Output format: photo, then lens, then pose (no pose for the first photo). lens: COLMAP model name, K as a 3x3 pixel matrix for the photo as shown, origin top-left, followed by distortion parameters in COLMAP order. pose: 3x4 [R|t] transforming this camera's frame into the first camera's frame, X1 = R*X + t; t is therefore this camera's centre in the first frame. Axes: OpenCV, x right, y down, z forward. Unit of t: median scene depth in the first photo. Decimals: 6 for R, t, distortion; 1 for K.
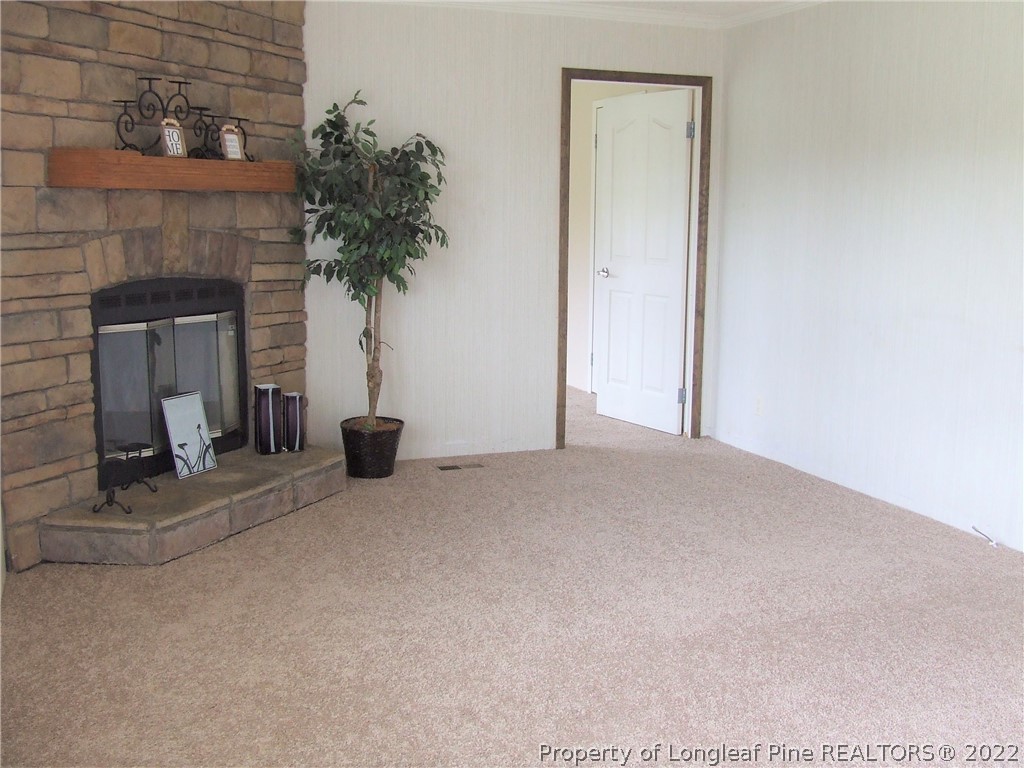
lens RADIAL K [[1129.1, 0, 526.6], [0, 1129.1, 380.7], [0, 0, 1]] dist [-0.099034, 0.159475]
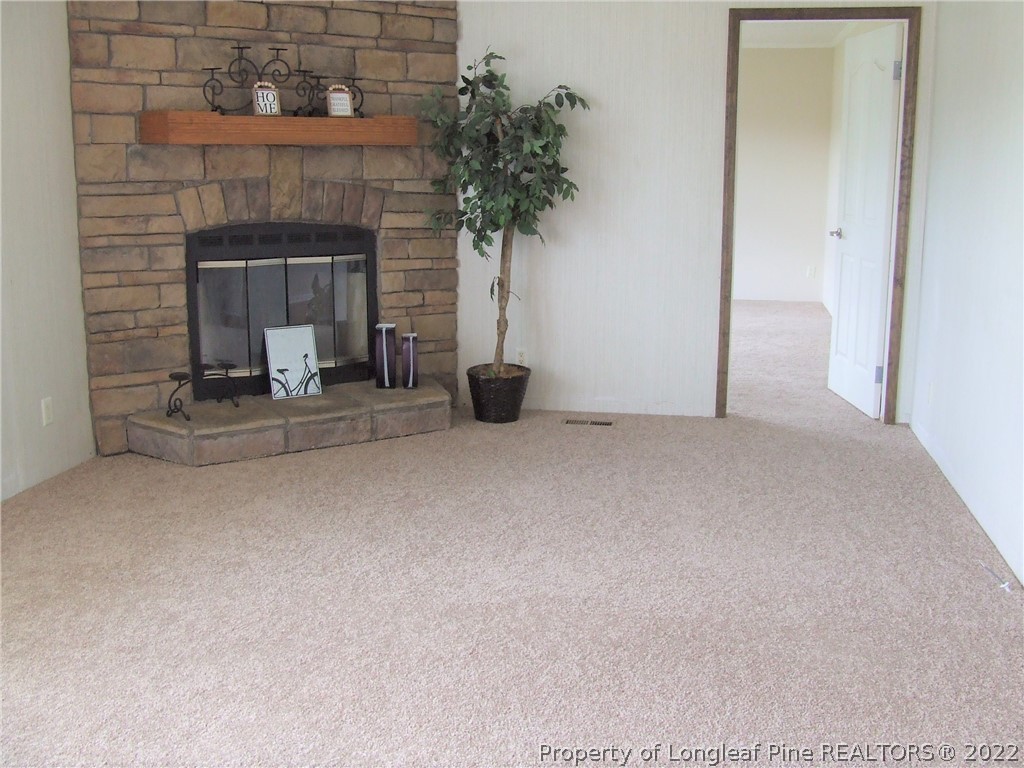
lens RADIAL K [[1129.1, 0, 526.6], [0, 1129.1, 380.7], [0, 0, 1]] dist [-0.099034, 0.159475]
pose [[0.854673, 0.094584, -0.510477, 0.489299], [-0.075634, 0.995458, 0.057811, -0.016755], [0.513627, -0.010800, 0.857946, 0.148042]]
